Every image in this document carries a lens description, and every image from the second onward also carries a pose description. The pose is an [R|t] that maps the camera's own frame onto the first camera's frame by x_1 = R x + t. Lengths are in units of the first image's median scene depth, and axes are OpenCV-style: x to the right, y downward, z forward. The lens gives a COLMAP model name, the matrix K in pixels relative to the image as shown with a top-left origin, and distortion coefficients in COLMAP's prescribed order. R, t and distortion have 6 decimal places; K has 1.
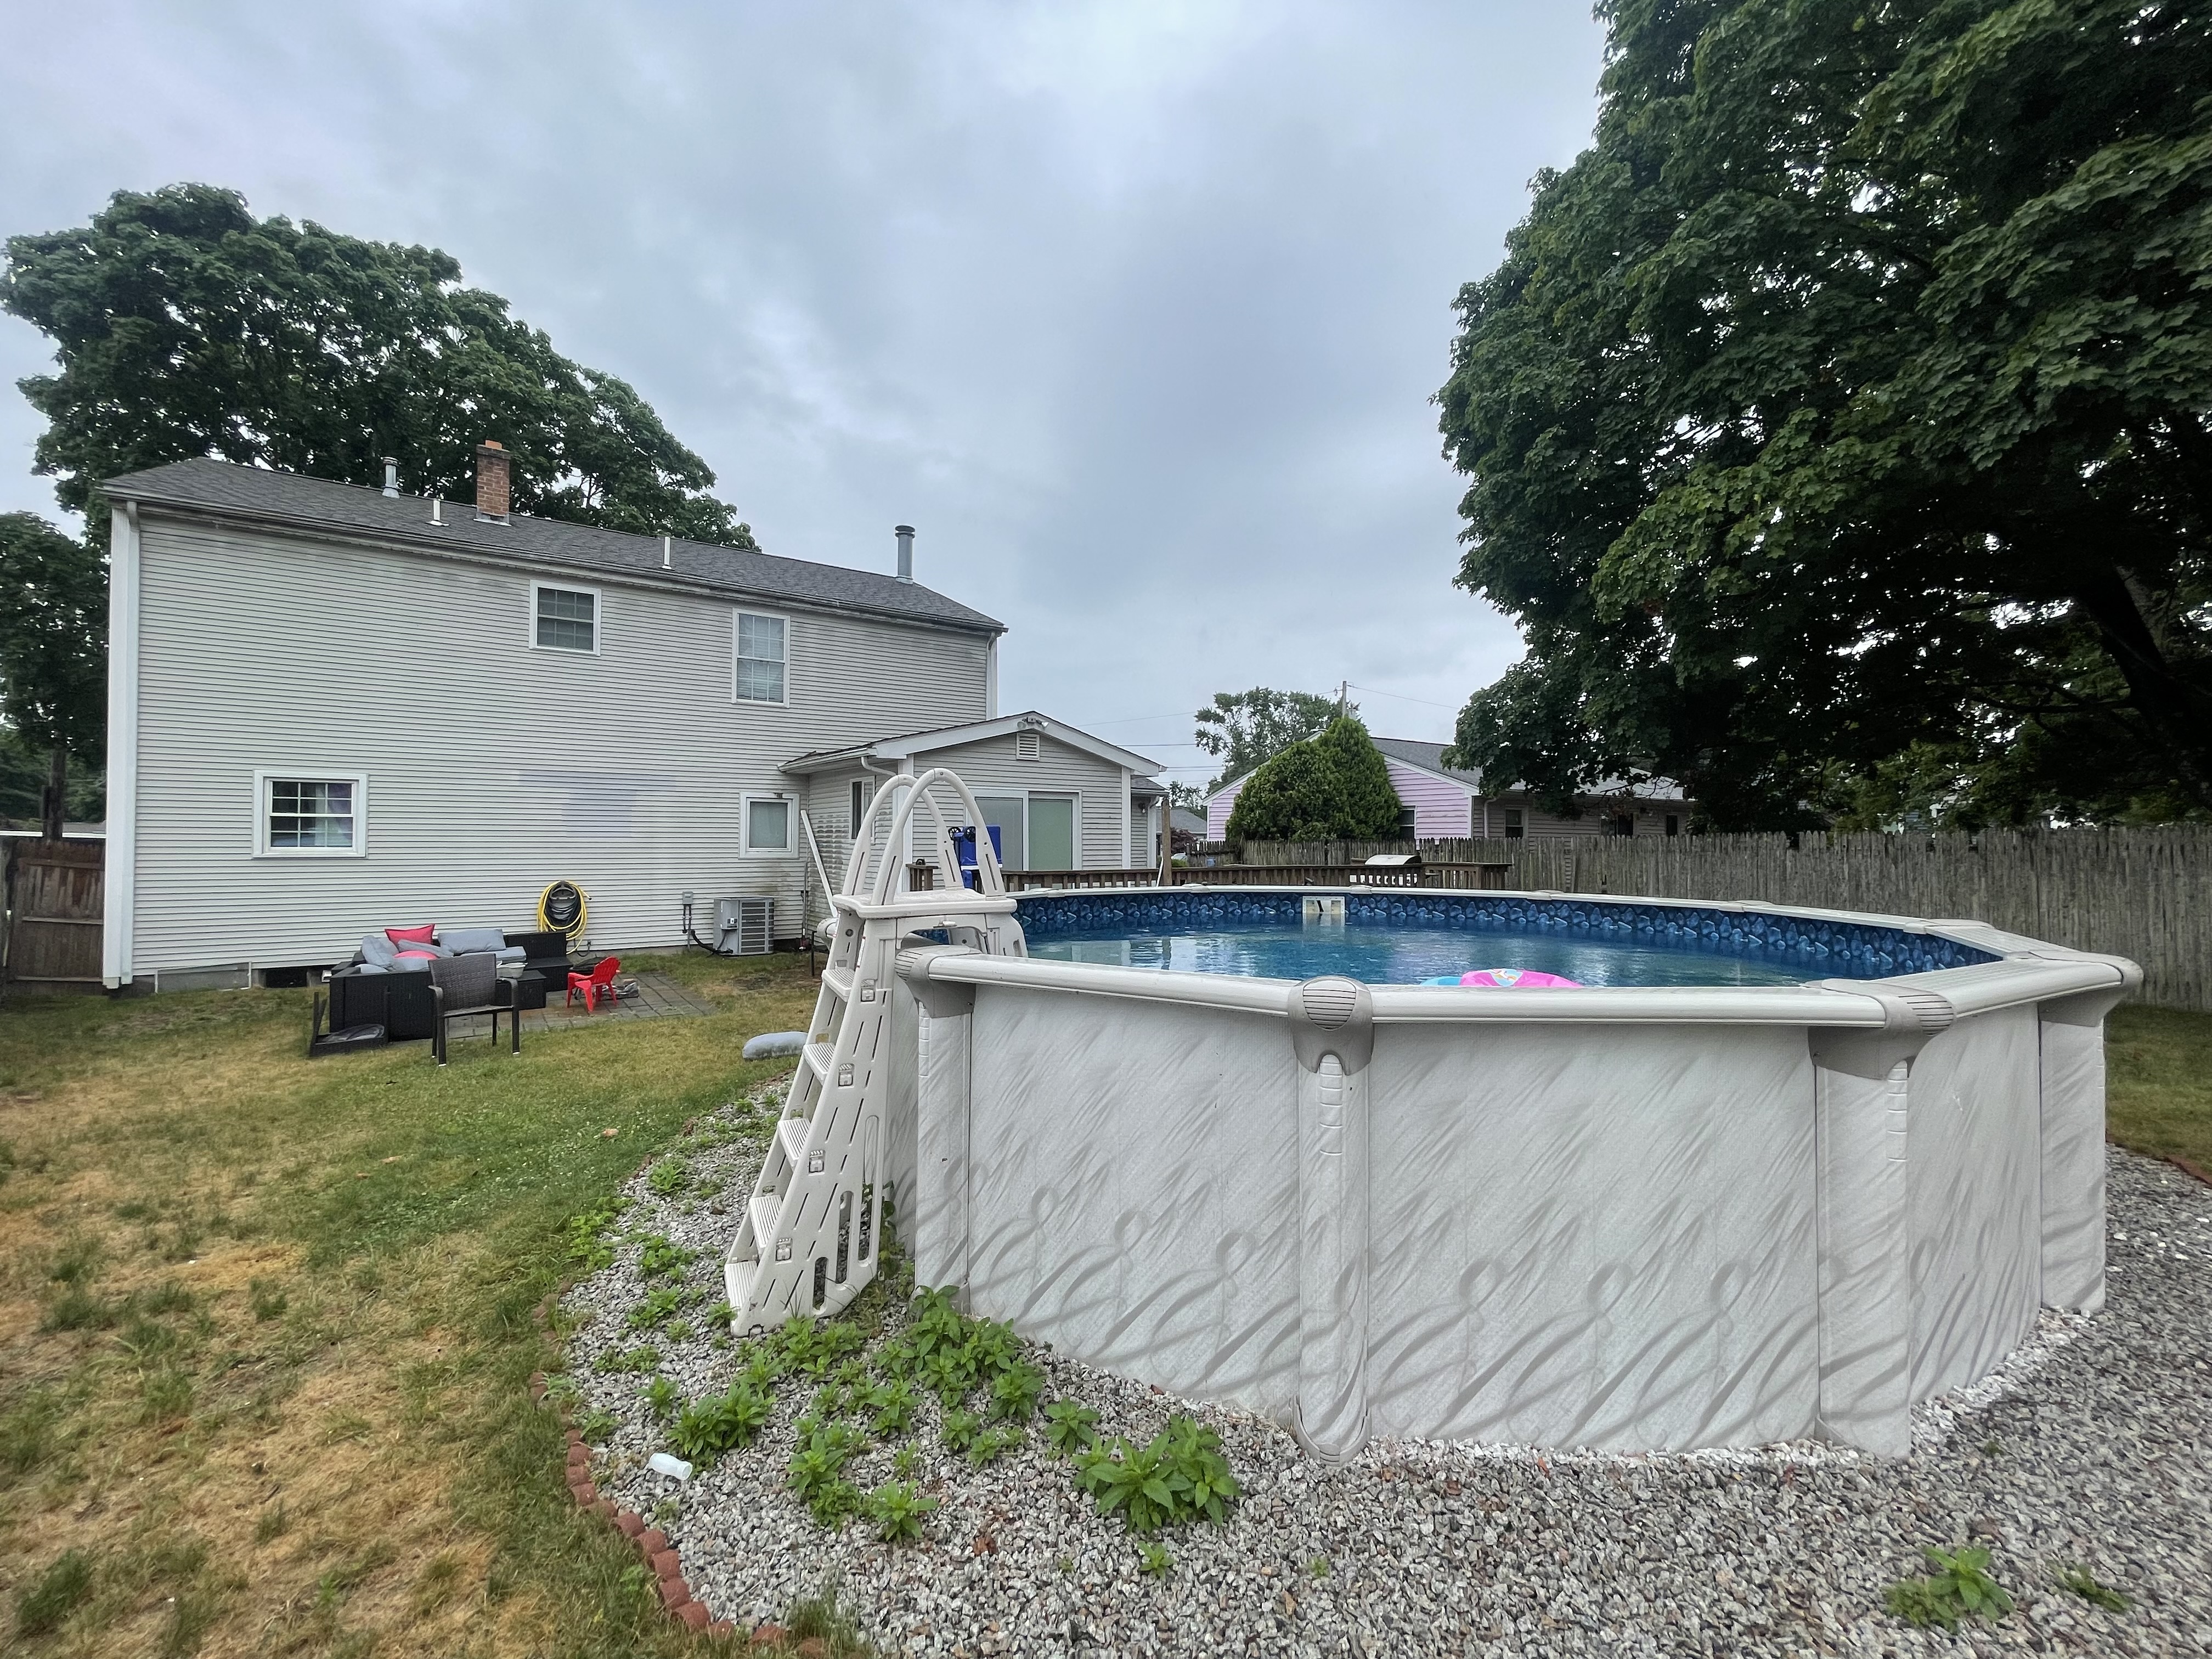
lens RADIAL K [[880.5, 0, 1096.2], [0, 880.5, 830.7], [0, 0, 1]] dist [0.011973, -0.004197]
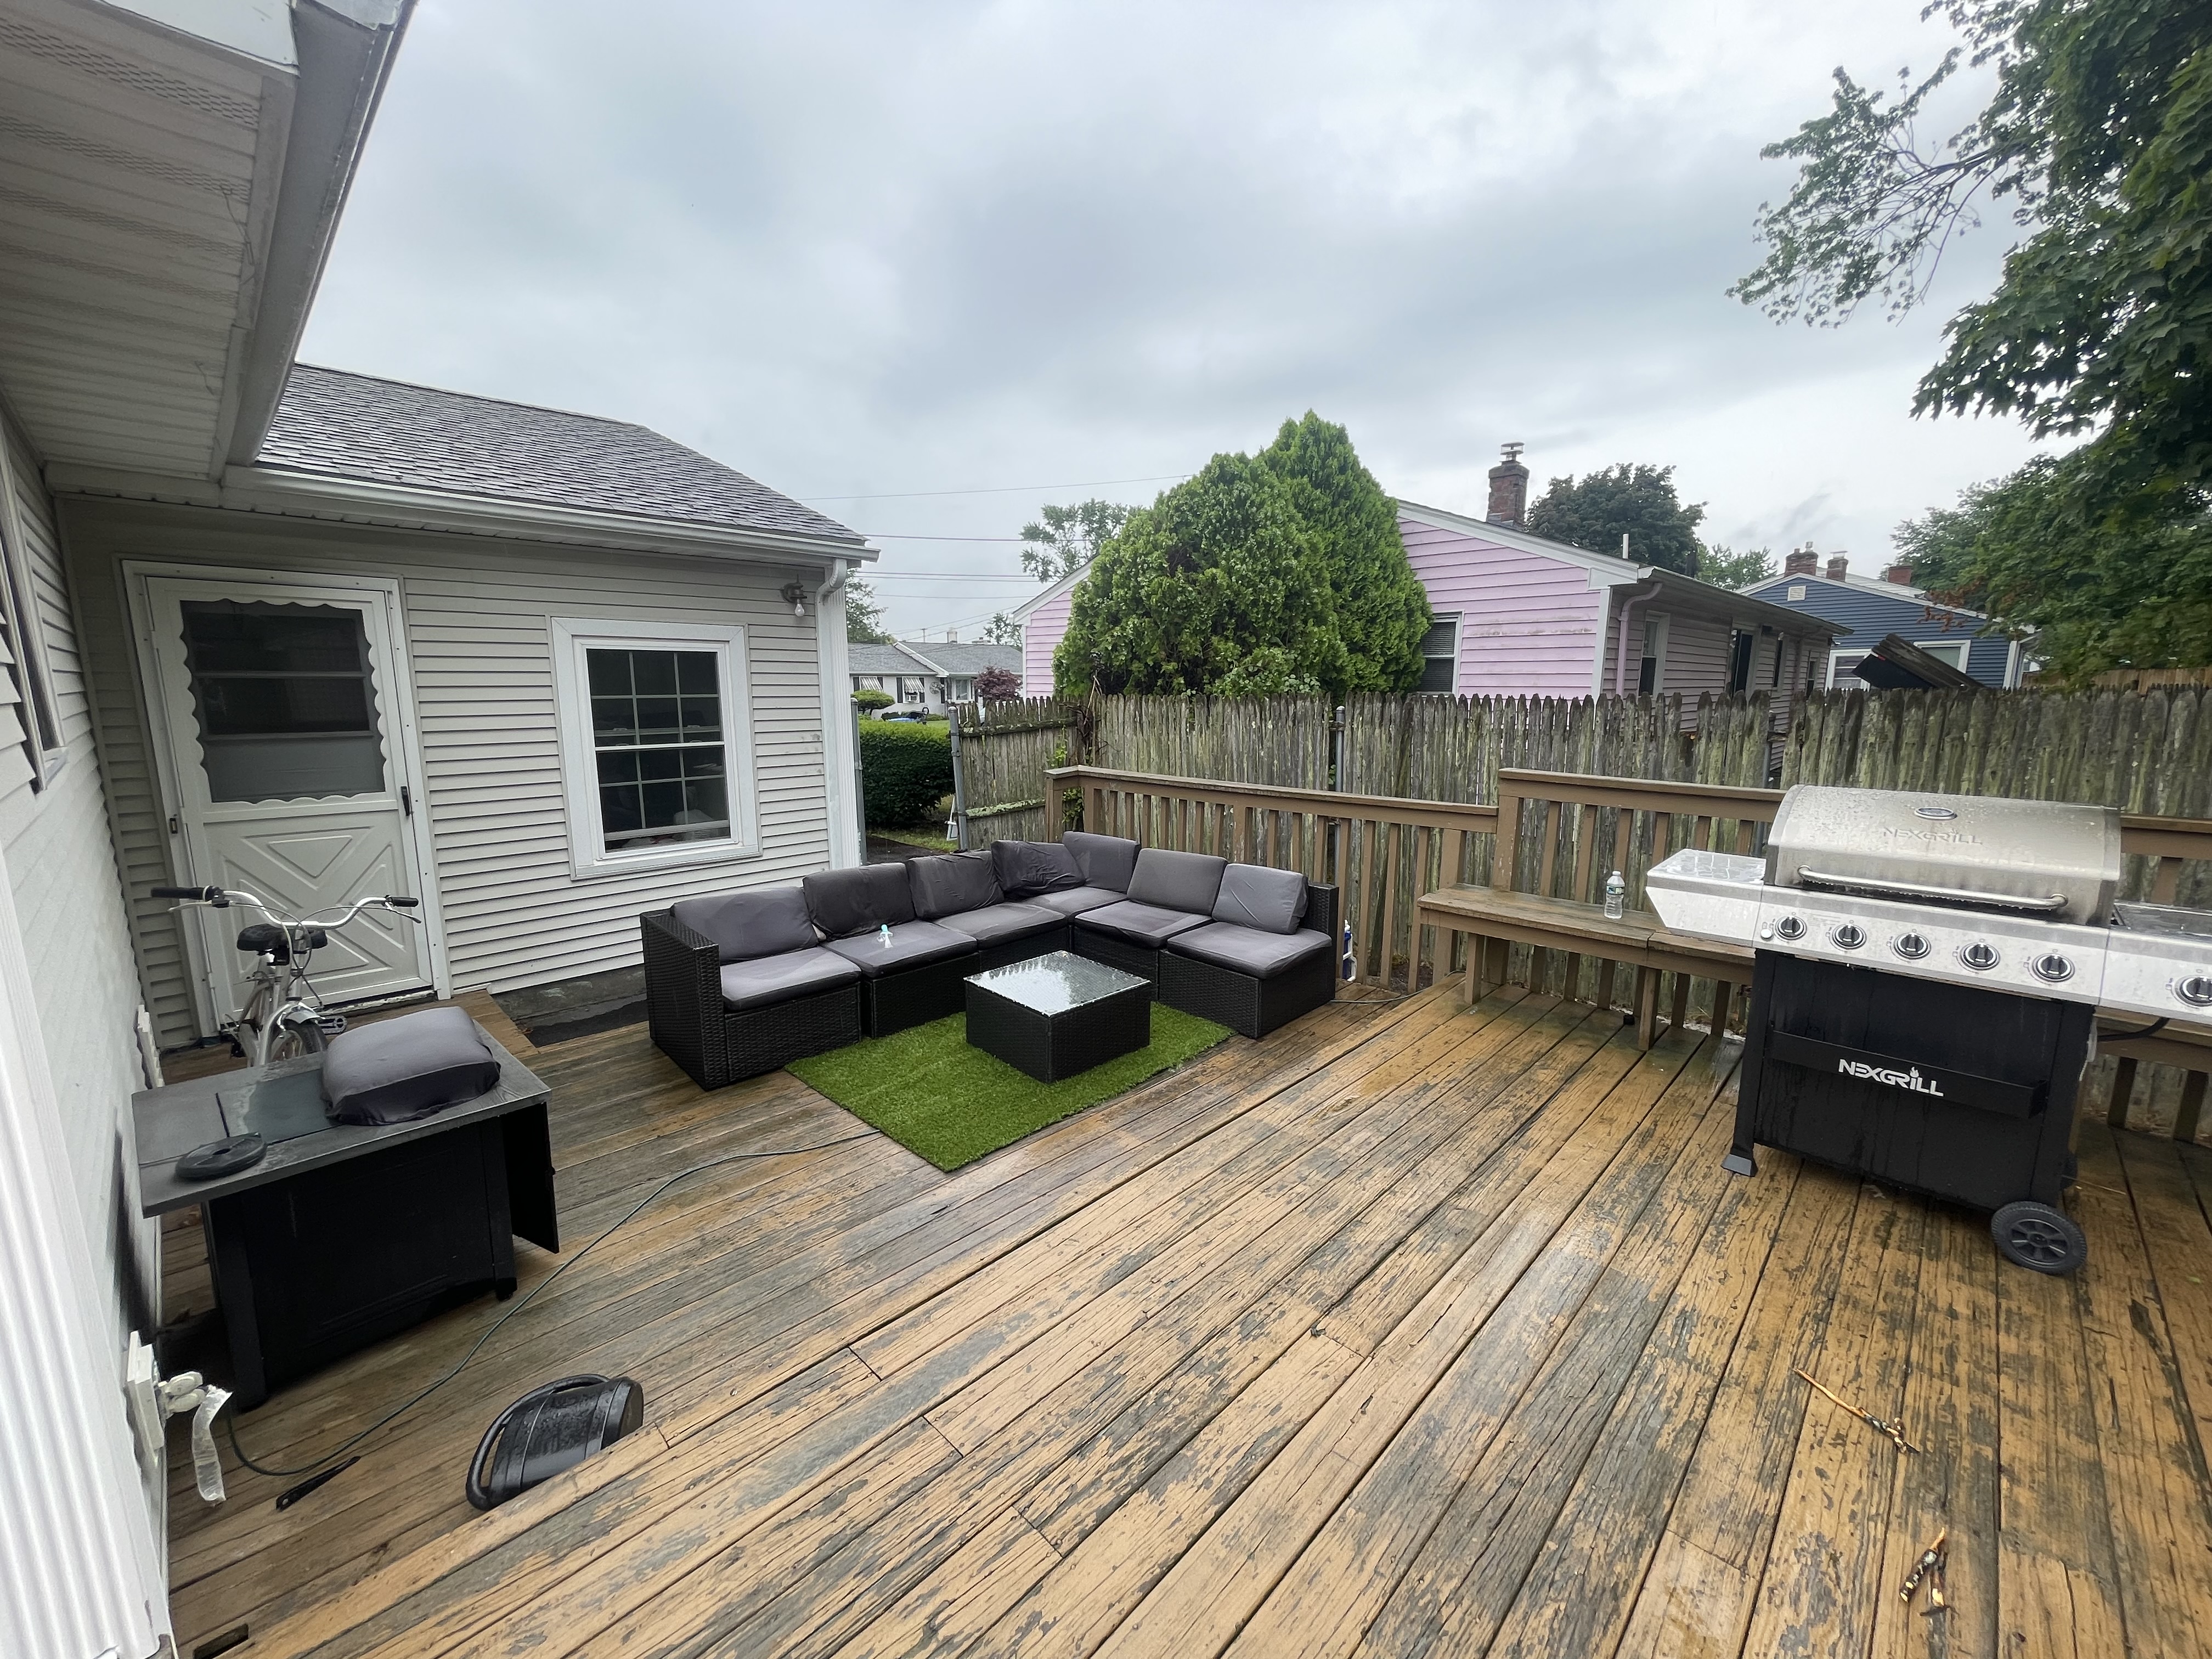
lens RADIAL K [[880.5, 0, 1096.2], [0, 880.5, 830.7], [0, 0, 1]] dist [0.011973, -0.004197]
pose [[0.982434, -0.040577, 0.182145, 0.018652], [0.007493, 0.983863, 0.178768, -0.000009], [-0.186459, -0.174263, 0.966884, 0.123562]]
